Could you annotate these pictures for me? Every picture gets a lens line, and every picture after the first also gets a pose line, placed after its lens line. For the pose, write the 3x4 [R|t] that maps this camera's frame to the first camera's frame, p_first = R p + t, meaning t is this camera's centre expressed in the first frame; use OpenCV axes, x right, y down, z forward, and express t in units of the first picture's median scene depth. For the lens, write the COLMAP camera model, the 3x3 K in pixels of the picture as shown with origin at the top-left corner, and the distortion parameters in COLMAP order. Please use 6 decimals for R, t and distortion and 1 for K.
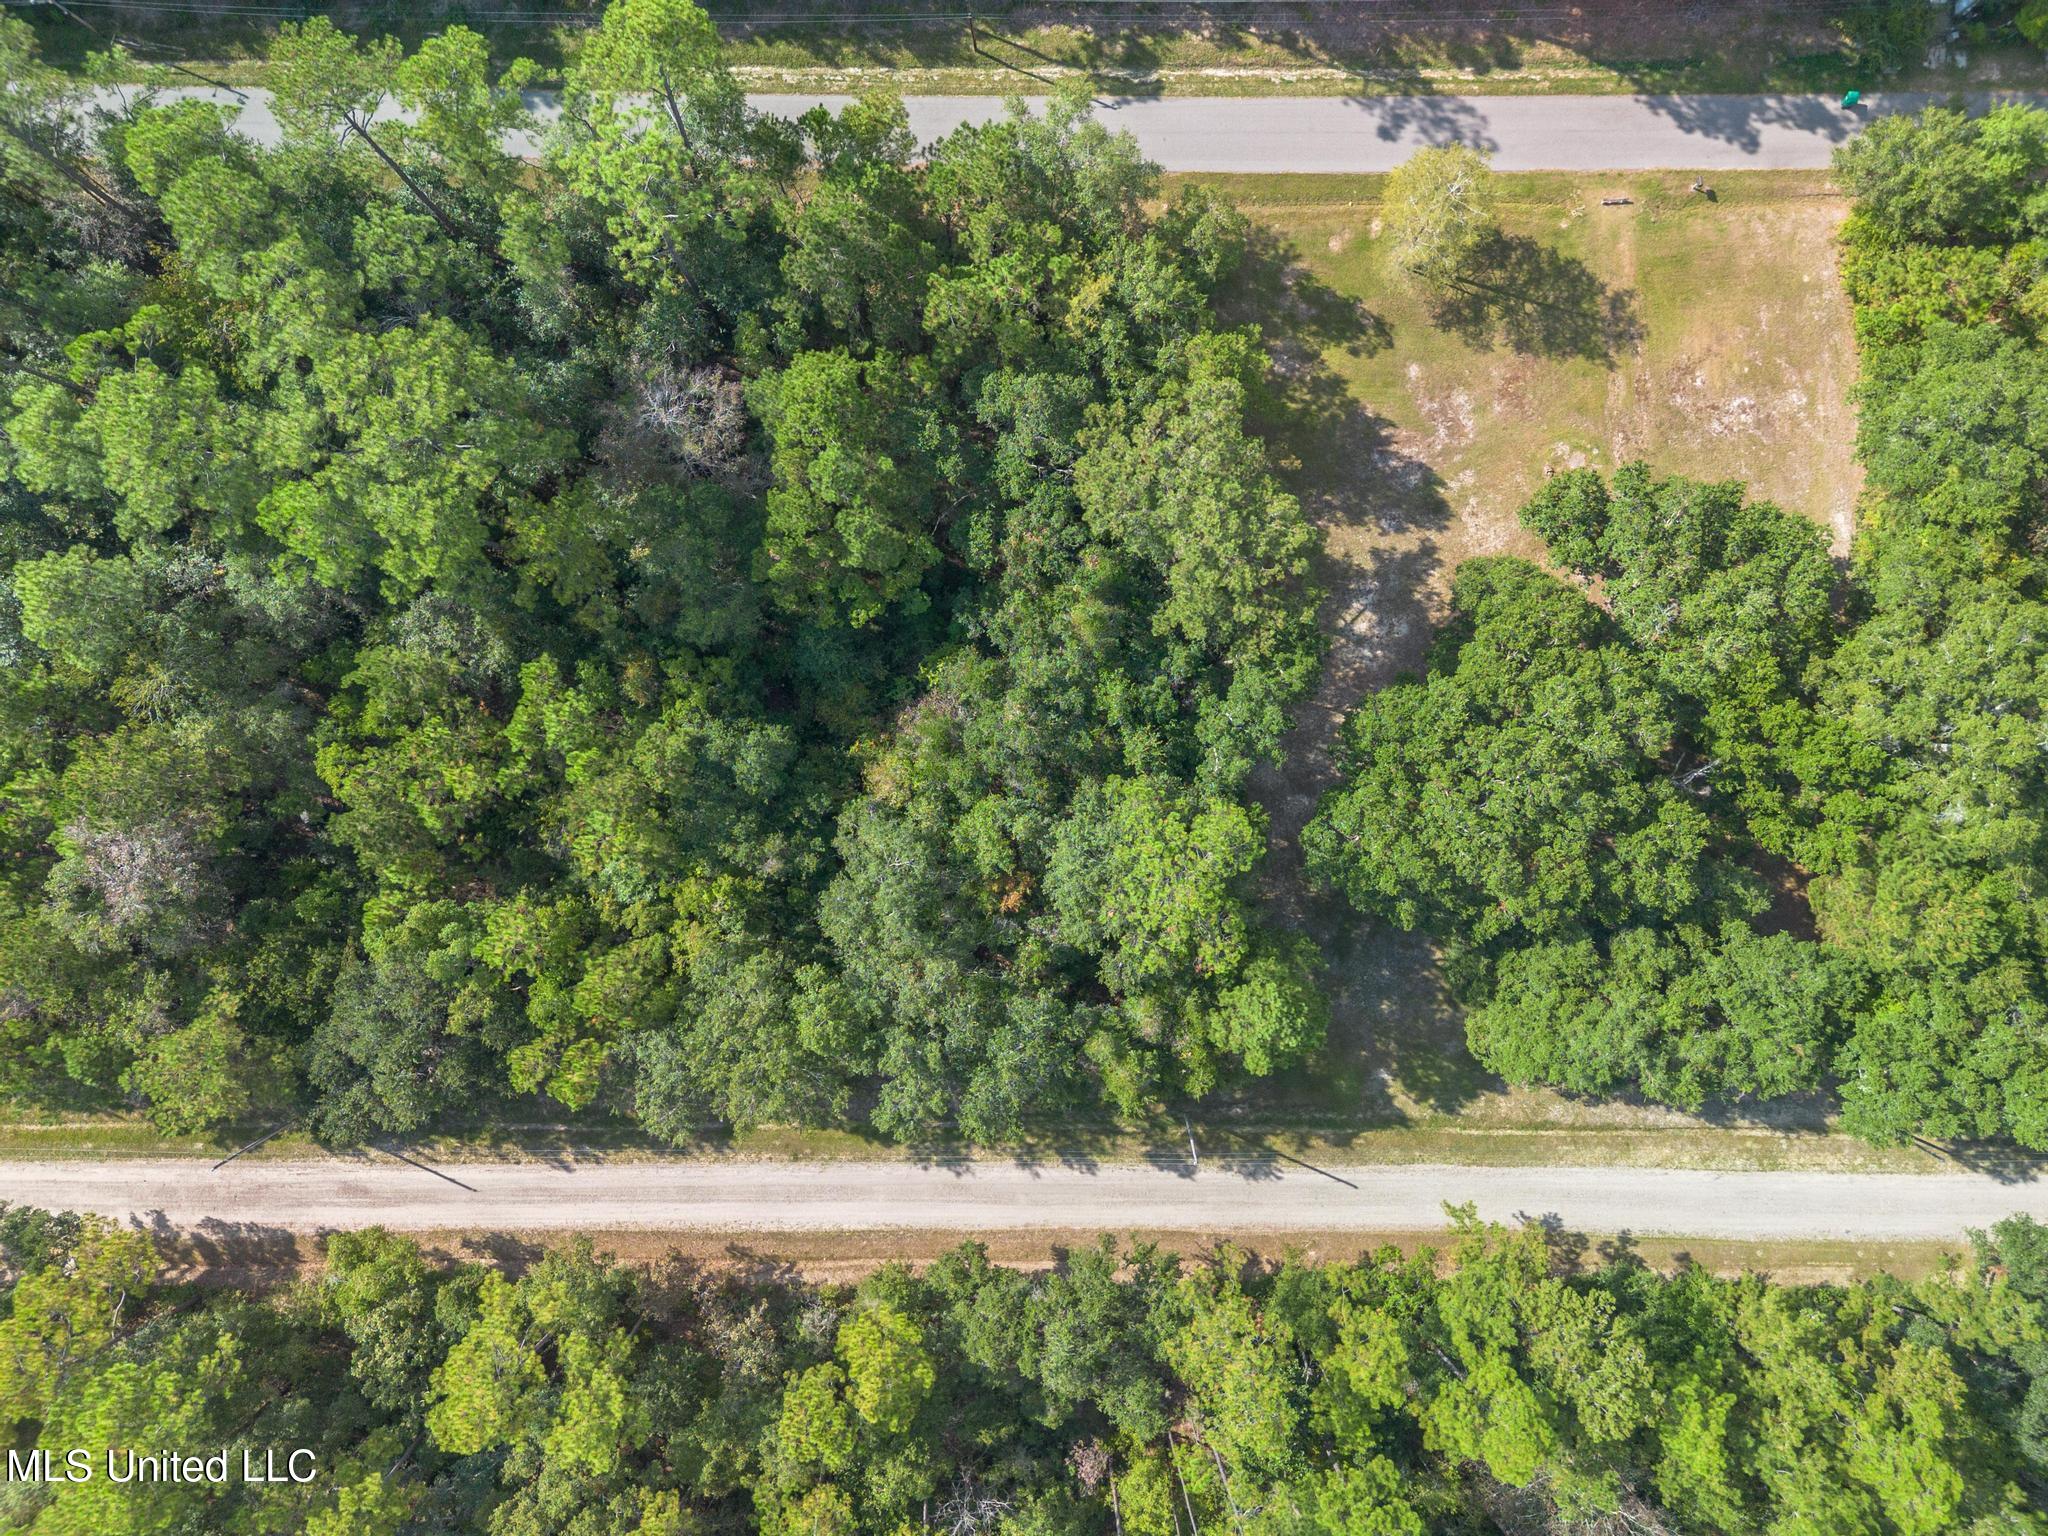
lens RADIAL K [[1421.1, 0, 978.3], [0, 1421.1, 768.2], [0, 0, 1]] dist [0.054599, -0.044576]
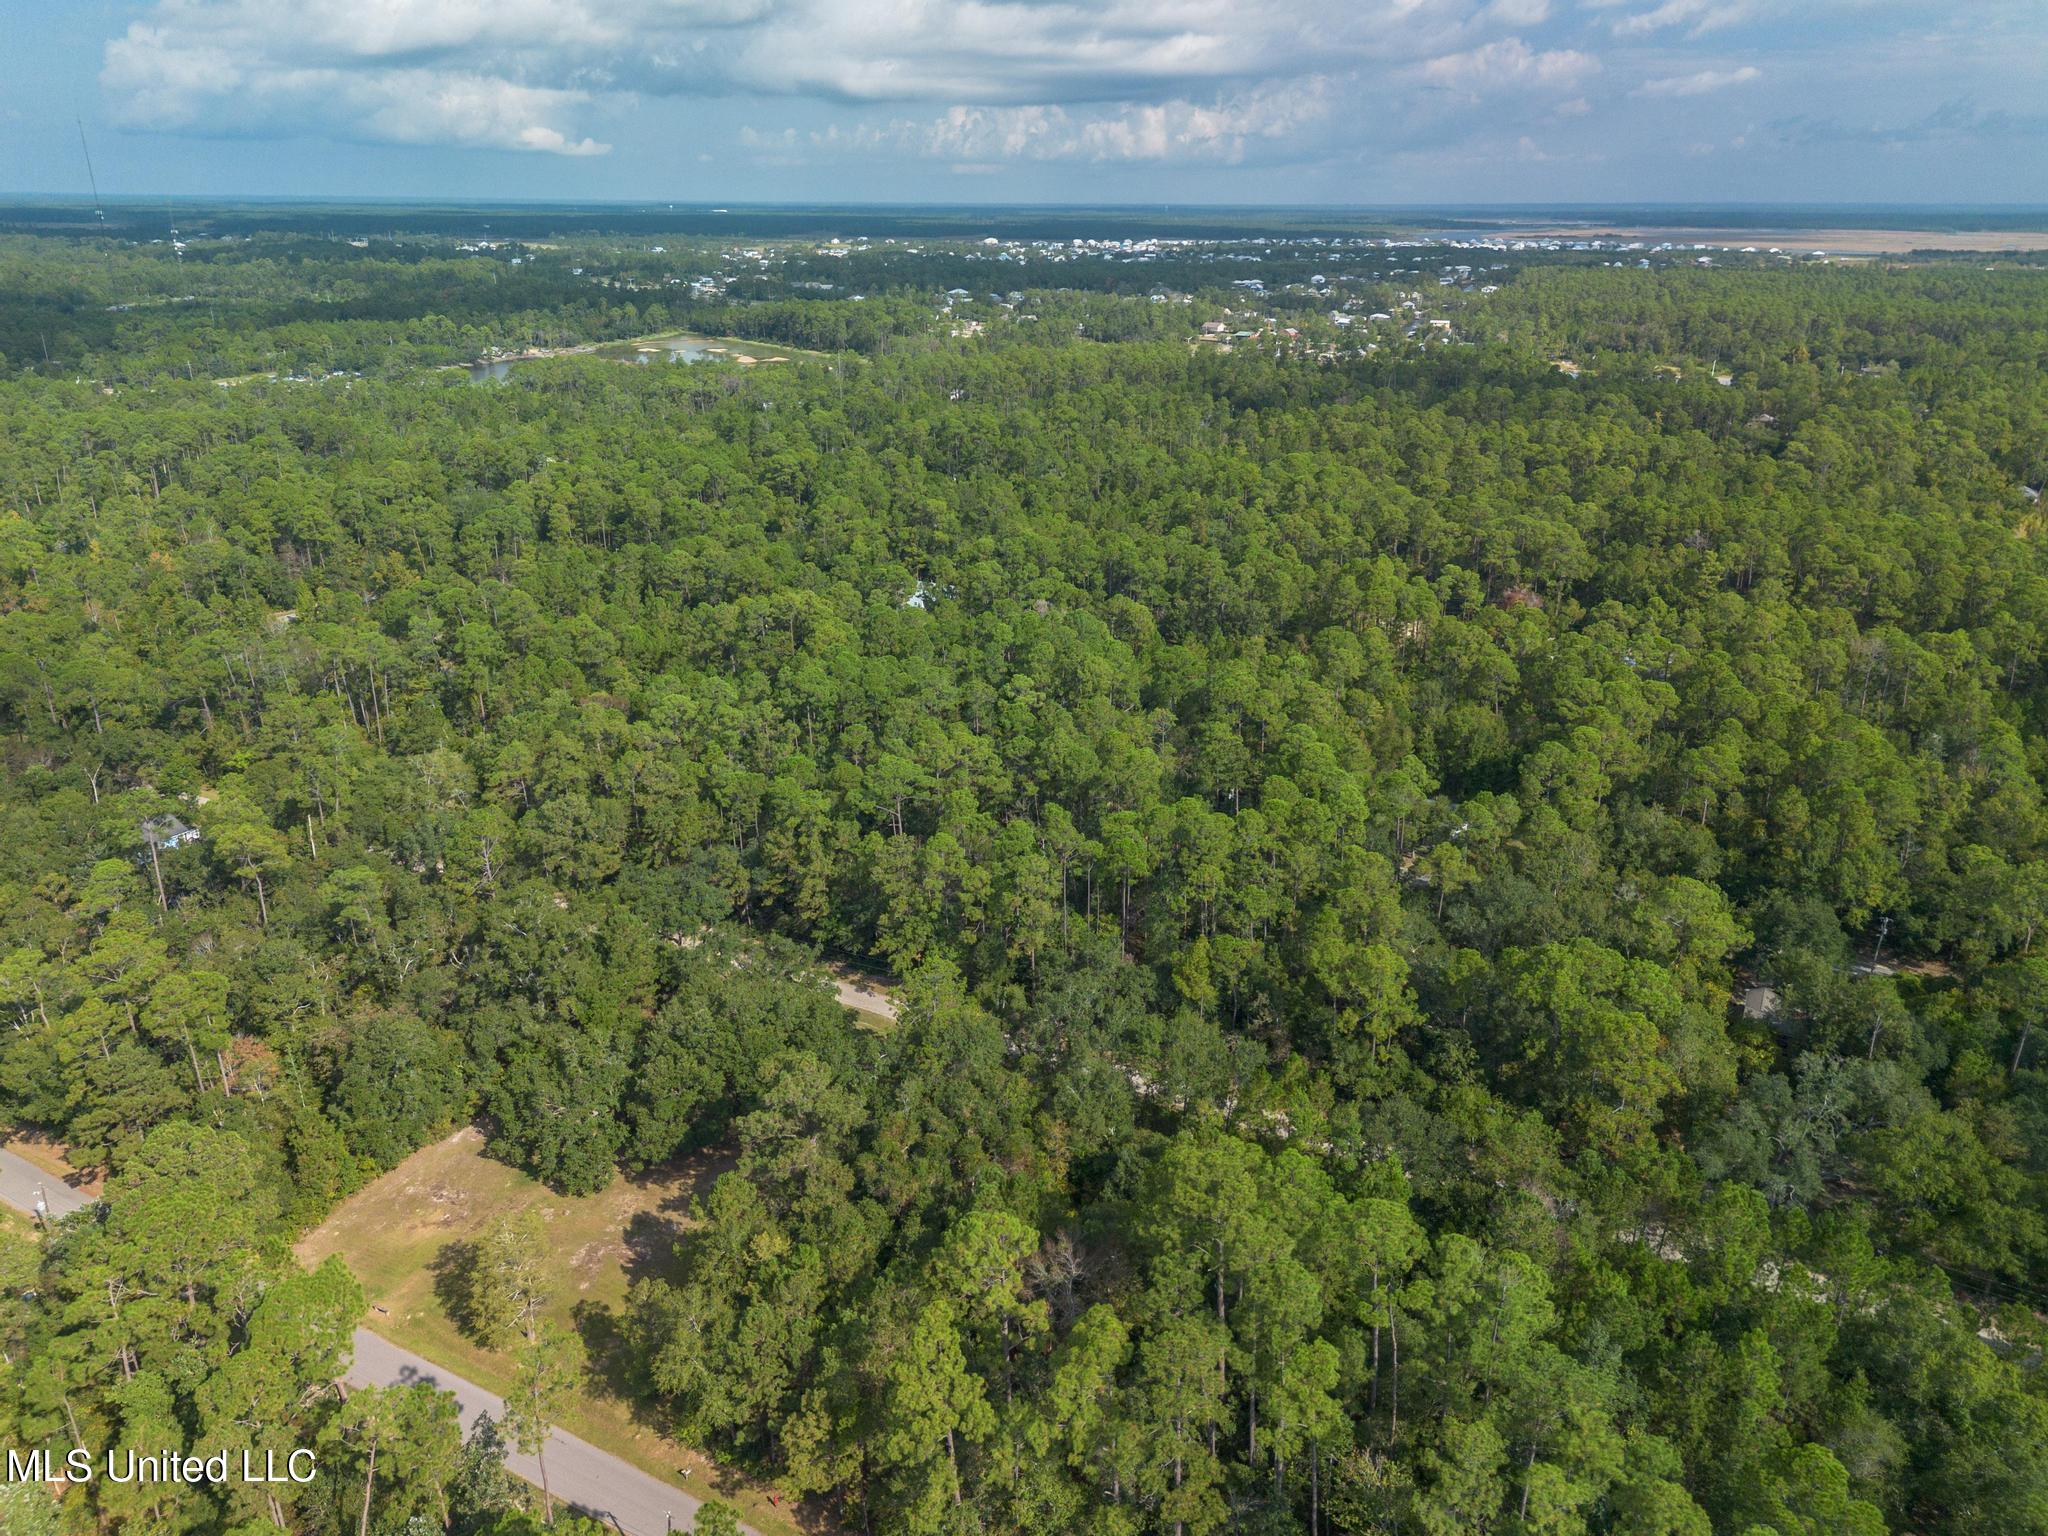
lens RADIAL K [[1475.9, 0, 1031.9], [0, 1475.9, 772.3], [0, 0, 1]] dist [0.076498, -0.074476]
pose [[-0.875062, -0.179726, 0.449406, -0.626596], [0.483961, -0.311518, 0.817764, -1.085346], [-0.006975, 0.933089, 0.359577, 0.025225]]
